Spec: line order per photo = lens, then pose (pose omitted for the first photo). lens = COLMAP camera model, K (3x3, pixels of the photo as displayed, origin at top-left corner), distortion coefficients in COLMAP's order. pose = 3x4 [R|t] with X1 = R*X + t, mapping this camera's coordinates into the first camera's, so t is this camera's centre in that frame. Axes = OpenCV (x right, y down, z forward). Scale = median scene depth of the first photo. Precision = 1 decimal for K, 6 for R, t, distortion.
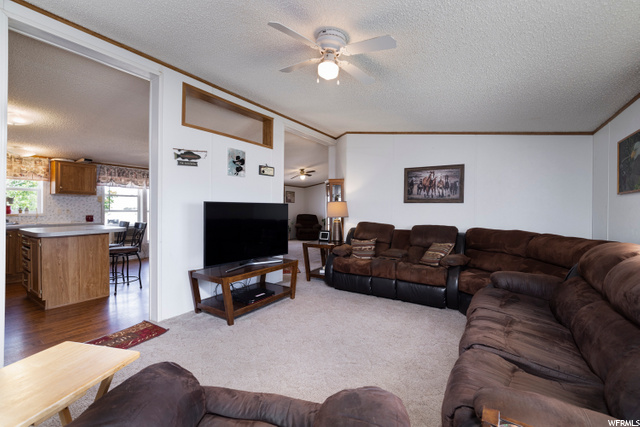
lens RADIAL K [[270.8, 0, 316.8], [0, 270.8, 209.7], [0, 0, 1]] dist [-0.000247, 0.000021]
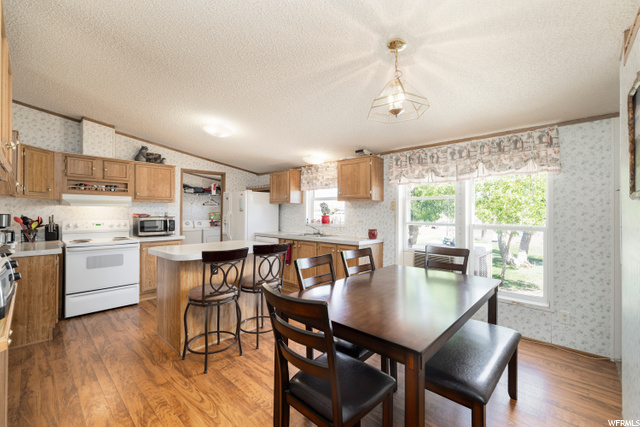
lens RADIAL K [[270.8, 0, 316.8], [0, 270.8, 209.7], [0, 0, 1]] dist [-0.000247, 0.000021]
pose [[-0.180283, -0.020226, -0.983407, -0.133311], [-0.011893, 0.999760, -0.018382, -0.017221], [0.983543, 0.008382, -0.180480, 1.075834]]
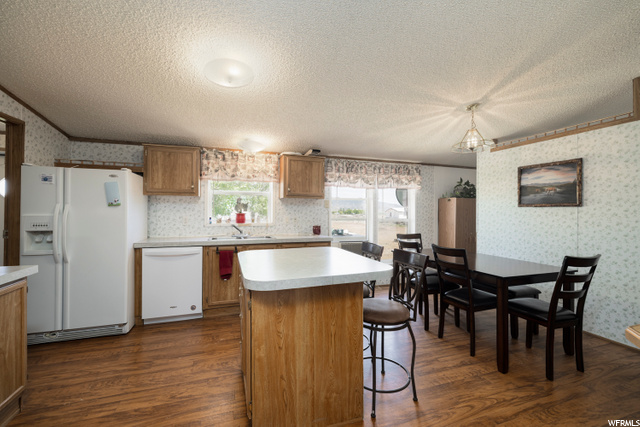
lens RADIAL K [[270.8, 0, 316.8], [0, 270.8, 209.7], [0, 0, 1]] dist [-0.000247, 0.000021]
pose [[0.786662, -0.004747, -0.617365, -0.411410], [-0.003584, 0.999918, -0.012255, -0.016329], [0.617373, 0.011853, 0.786581, 0.448463]]
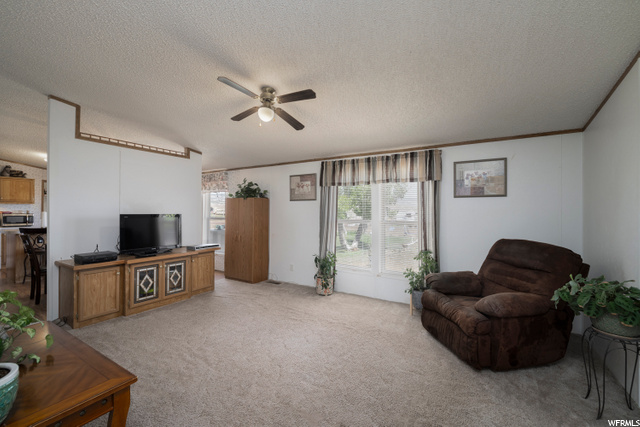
lens RADIAL K [[270.8, 0, 316.8], [0, 270.8, 209.7], [0, 0, 1]] dist [-0.000247, 0.000021]
pose [[0.025692, -0.014049, -0.999571, 0.414070], [-0.008868, 0.999859, -0.014281, -0.017761], [0.999631, 0.009231, 0.025564, 1.782889]]
